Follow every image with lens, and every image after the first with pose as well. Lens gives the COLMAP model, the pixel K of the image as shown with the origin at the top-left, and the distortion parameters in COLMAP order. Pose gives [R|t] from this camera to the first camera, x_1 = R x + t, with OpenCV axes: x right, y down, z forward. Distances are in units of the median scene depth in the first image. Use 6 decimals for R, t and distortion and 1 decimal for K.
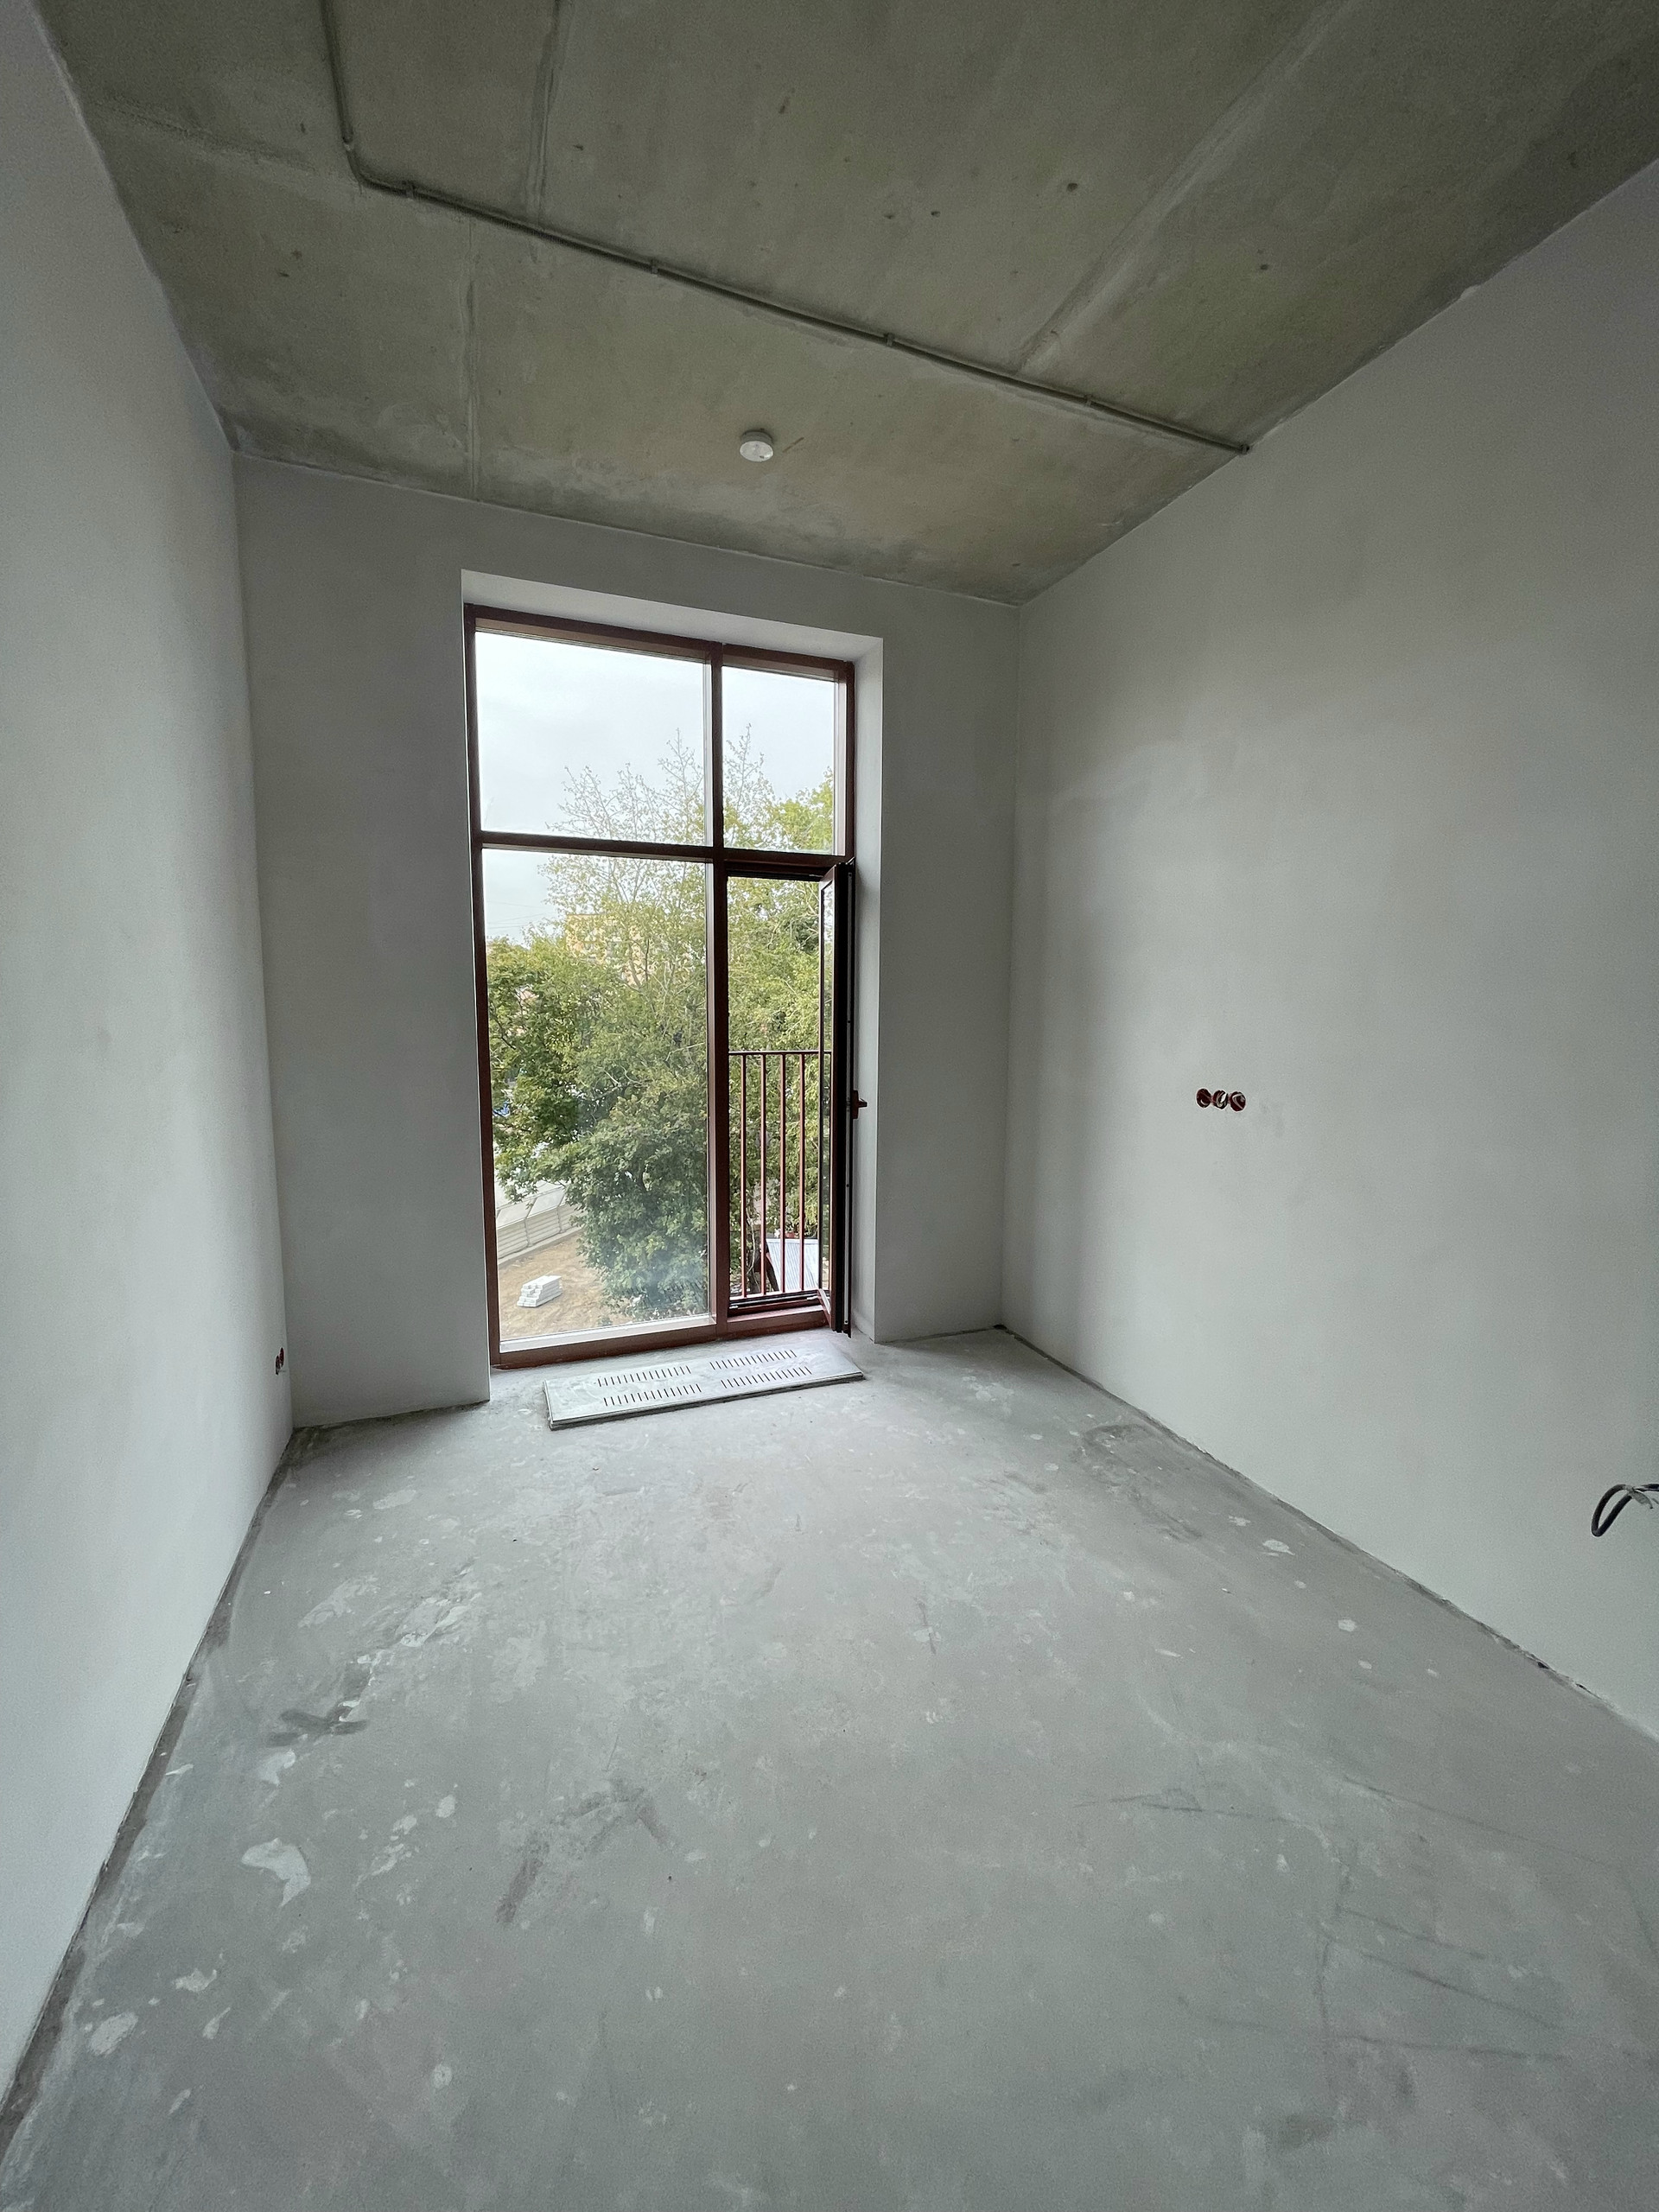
lens RADIAL K [[888.4, 0, 828.1], [0, 888.4, 1101.6], [0, 0, 1]] dist [-0.008169, 0.001256]
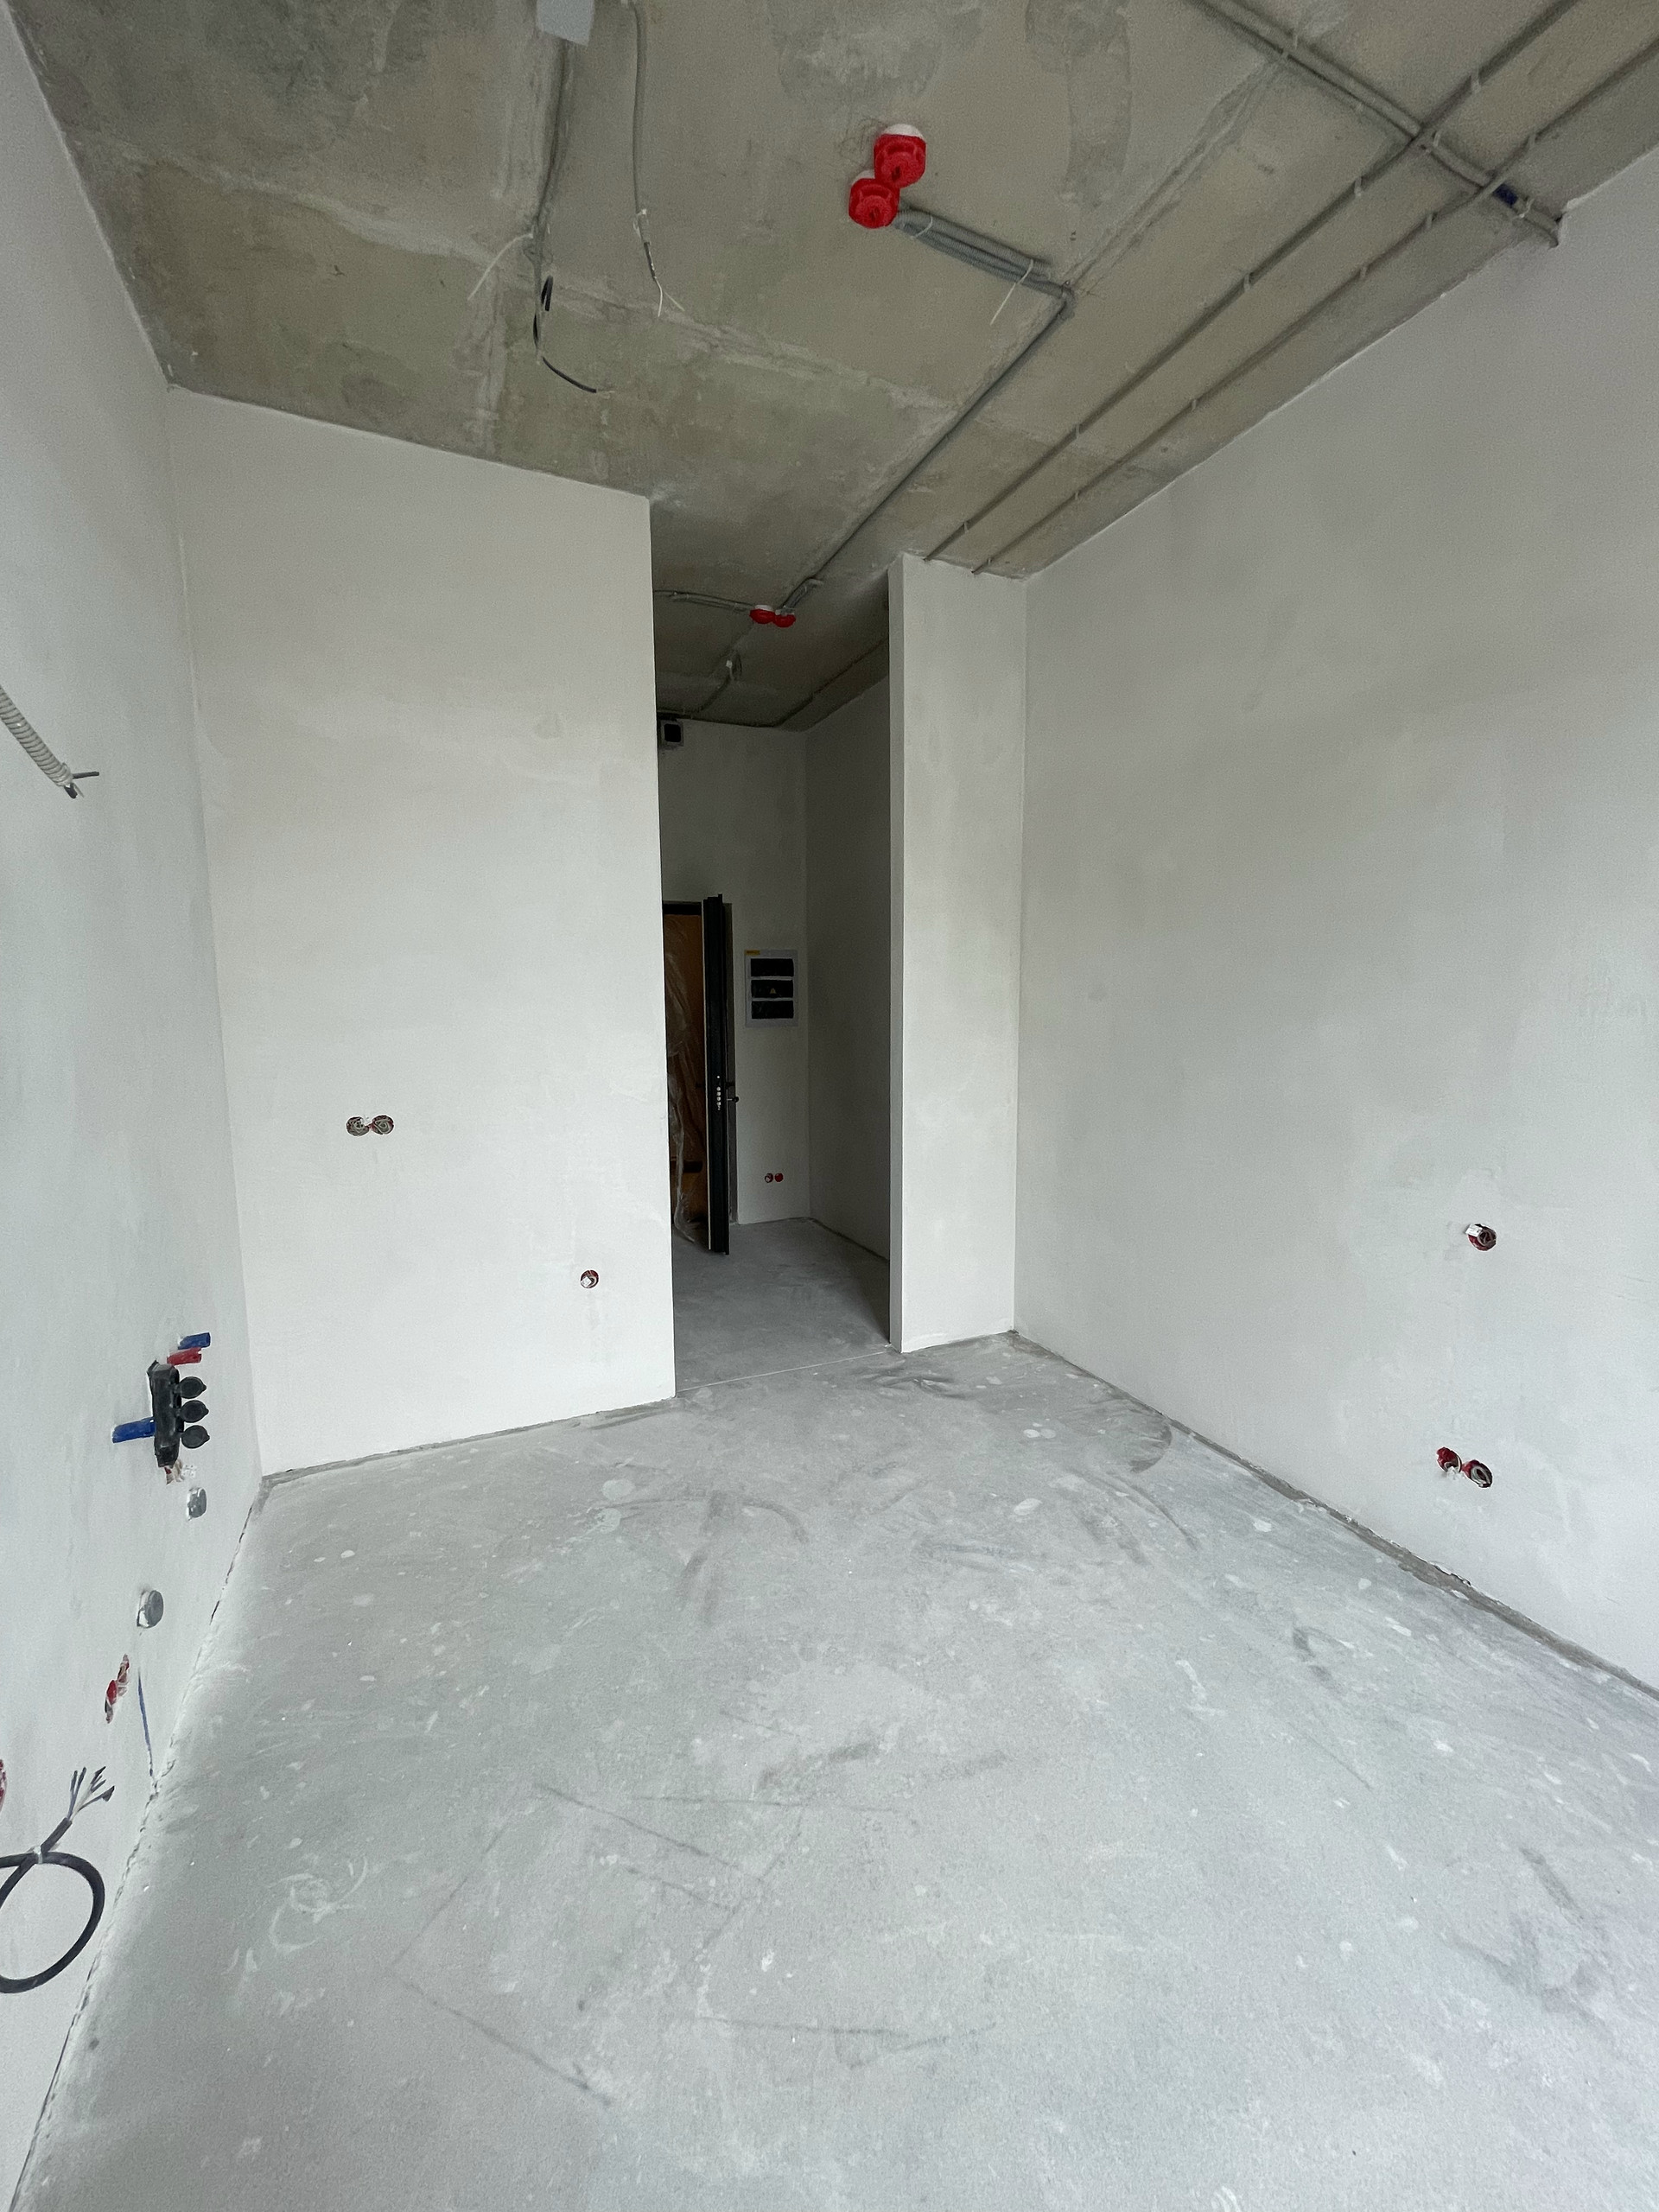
lens RADIAL K [[888.4, 0, 829.1], [0, 888.4, 1103.3], [0, 0, 1]] dist [-0.008169, 0.001256]
pose [[-0.998773, 0.005383, -0.049232, 0.301859], [-0.006080, 0.973228, 0.229760, -0.111076], [0.049151, 0.229778, -0.972001, 1.026023]]
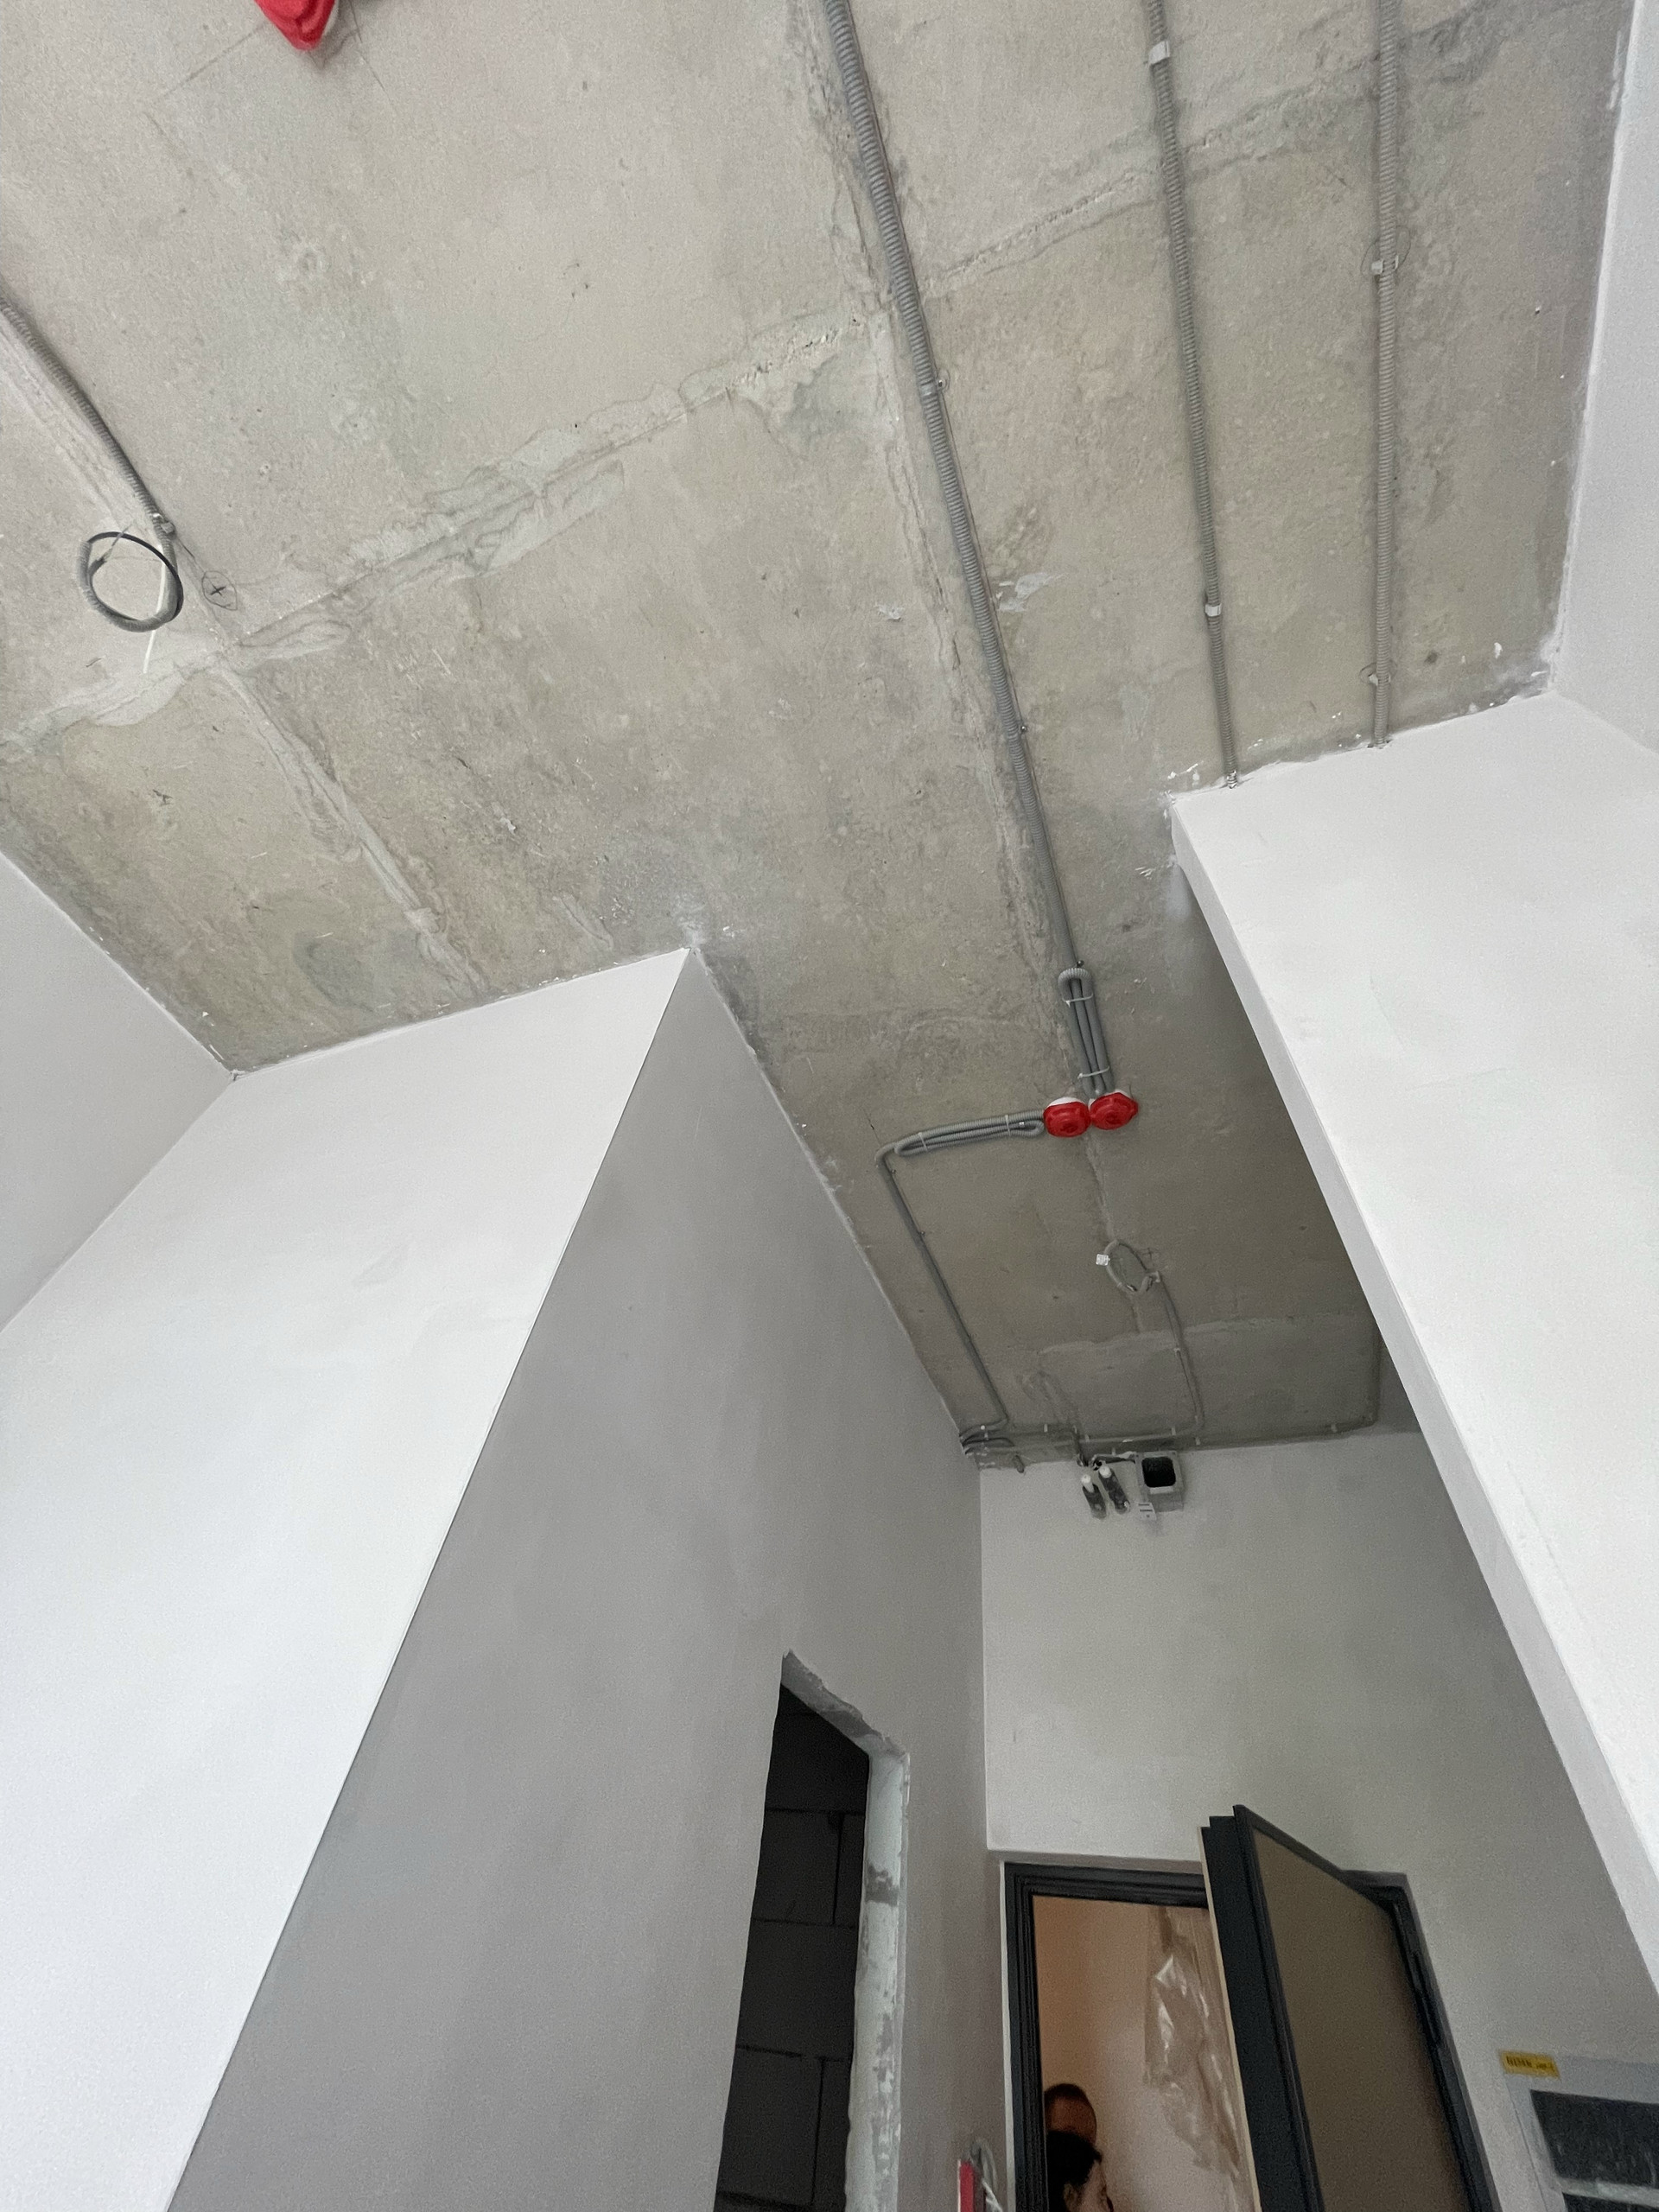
lens RADIAL K [[888.4, 0, 830.5], [0, 888.4, 1096.7], [0, 0, 1]] dist [-0.008169, 0.001256]
pose [[-0.731713, 0.451073, 0.511008, 0.072299], [-0.030344, 0.727403, -0.685539, -0.030562], [-0.680937, -0.517124, -0.518563, -0.074201]]
